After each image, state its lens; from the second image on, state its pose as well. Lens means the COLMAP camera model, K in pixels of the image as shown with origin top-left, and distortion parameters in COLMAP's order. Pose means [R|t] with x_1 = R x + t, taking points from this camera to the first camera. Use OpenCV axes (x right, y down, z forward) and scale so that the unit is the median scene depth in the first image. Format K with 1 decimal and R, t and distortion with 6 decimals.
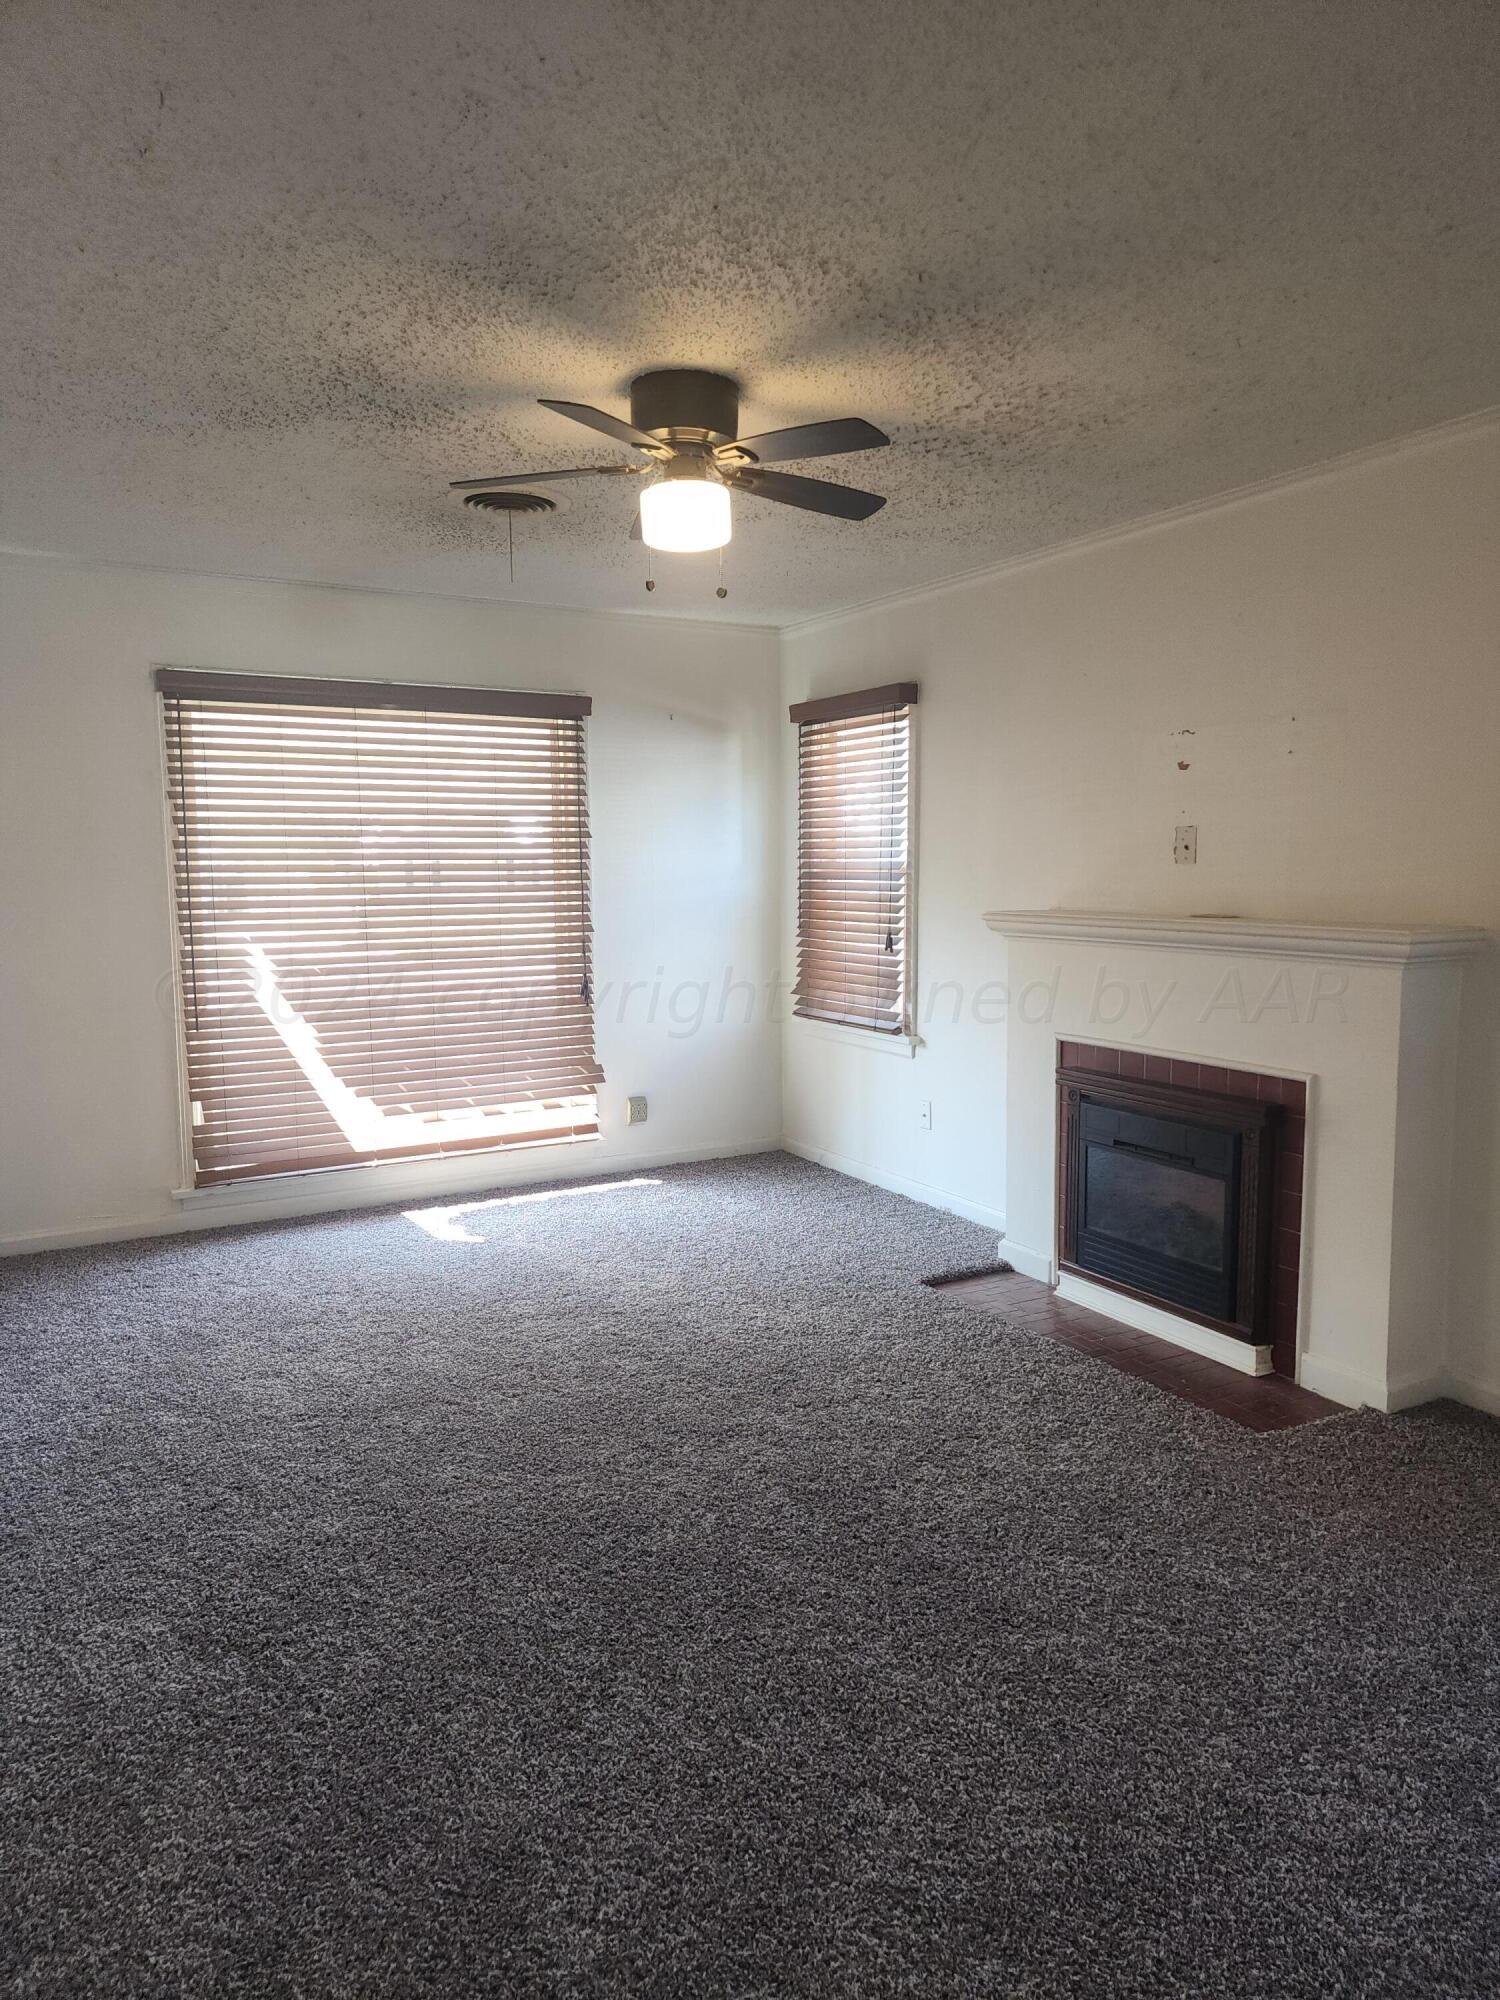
lens RADIAL K [[1322.9, 0, 765.1], [0, 1322.9, 1006.9], [0, 0, 1]] dist [0.010586, 0.000636]
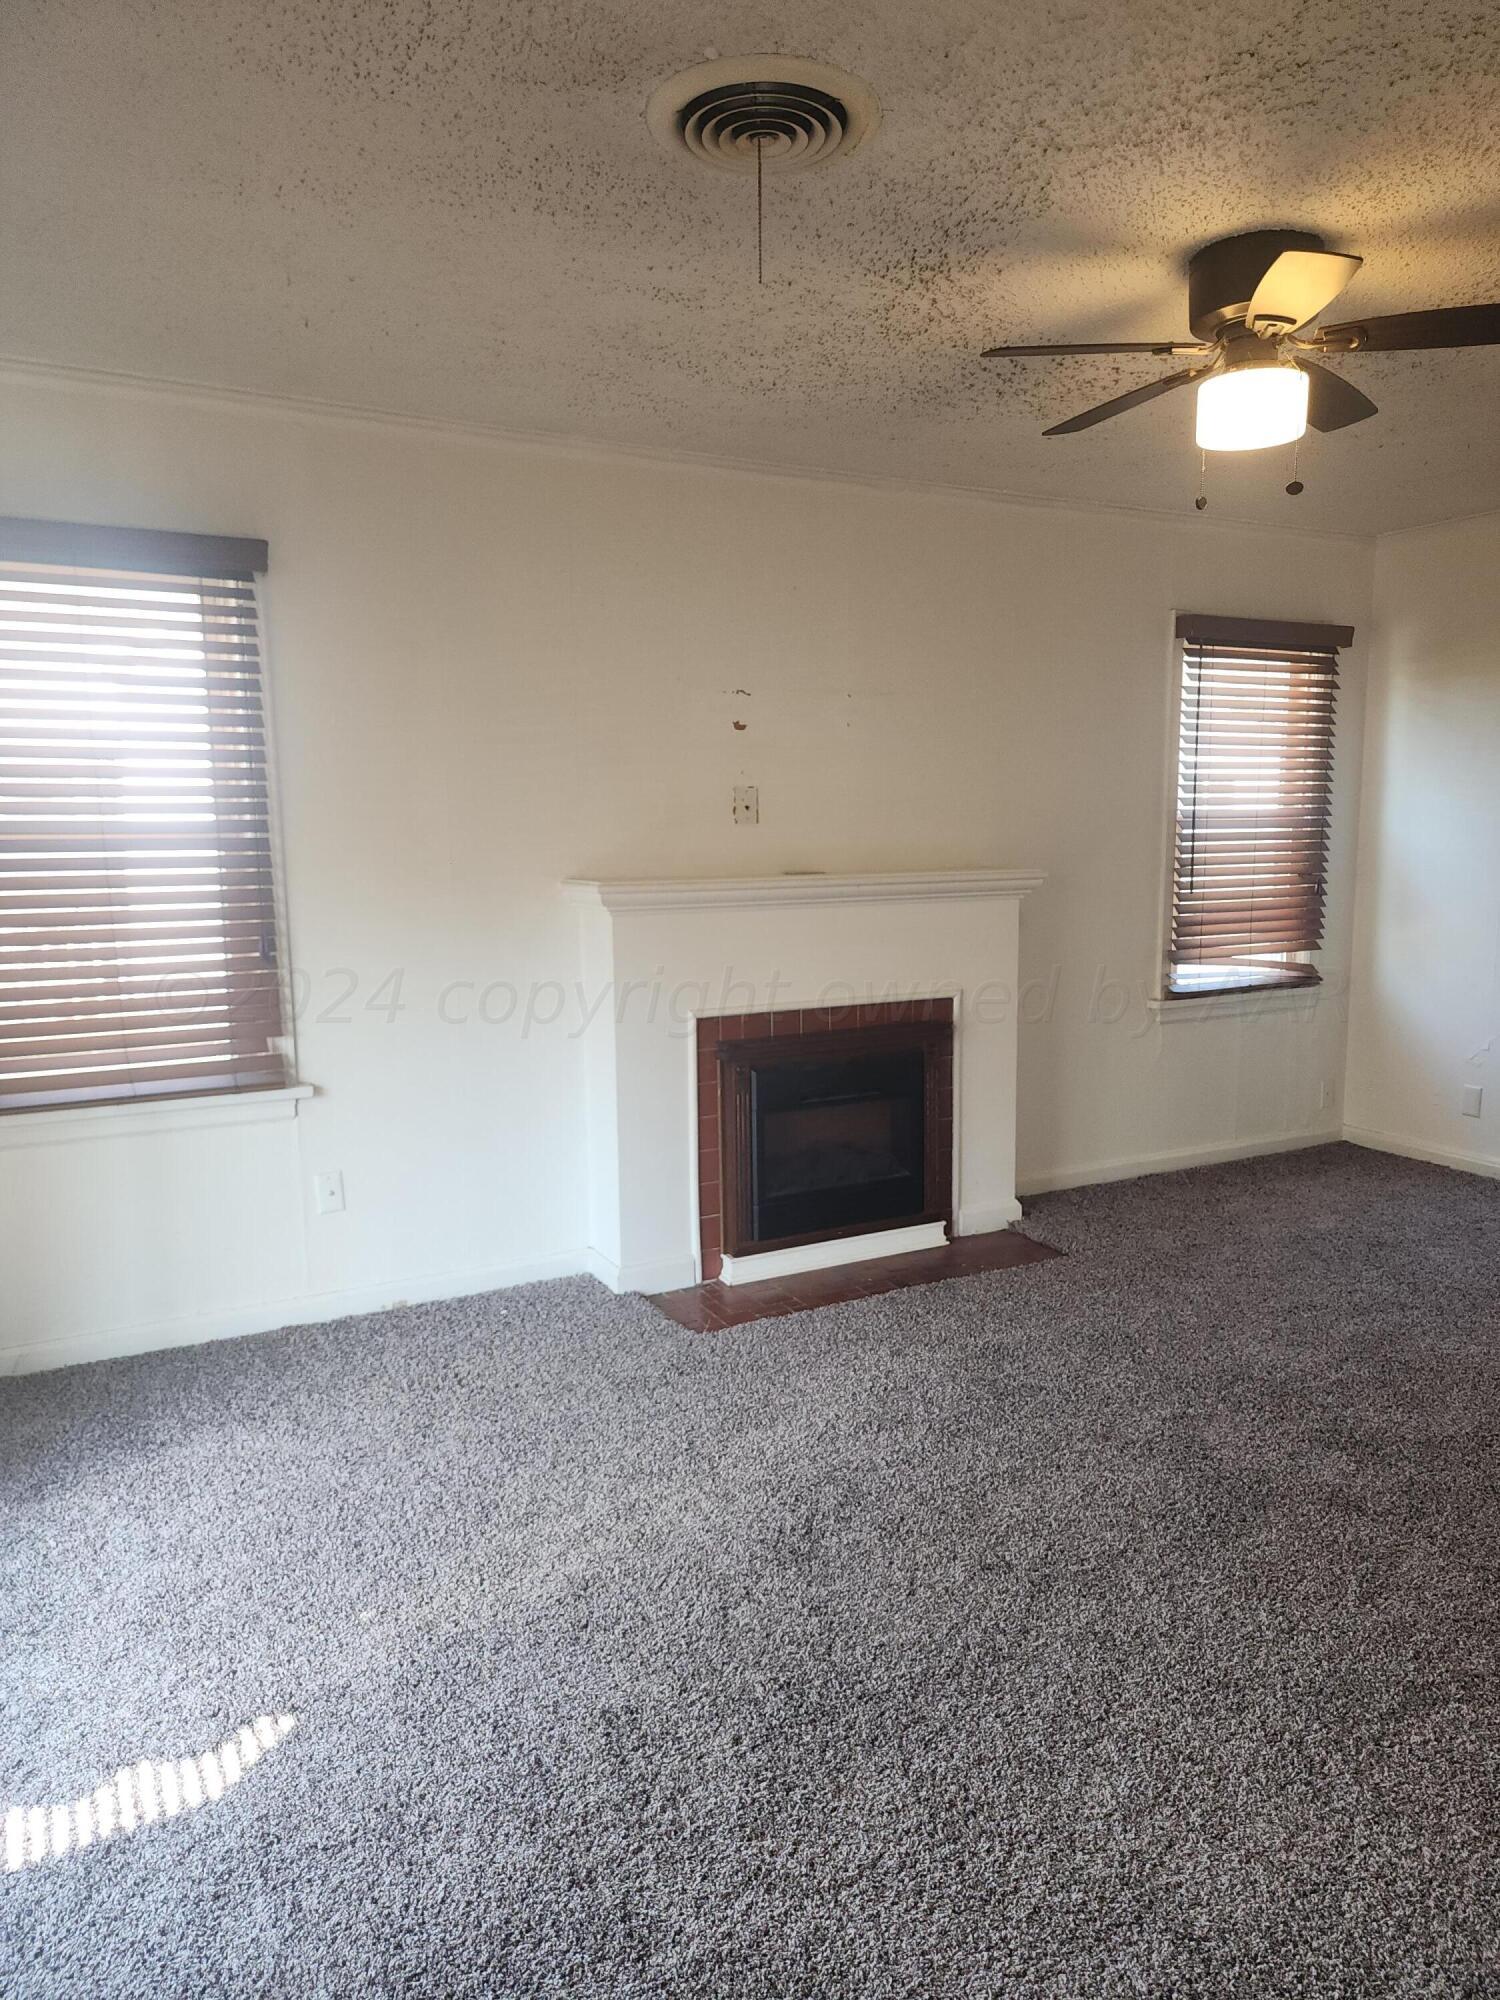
lens RADIAL K [[1322.9, 0, 765.9], [0, 1322.9, 1001.5], [0, 0, 1]] dist [0.010586, 0.000636]
pose [[0.014615, -0.137646, 0.990374, -0.709758], [0.109156, 0.984779, 0.135258, -0.109039], [-0.993917, 0.106128, 0.029417, 0.967766]]
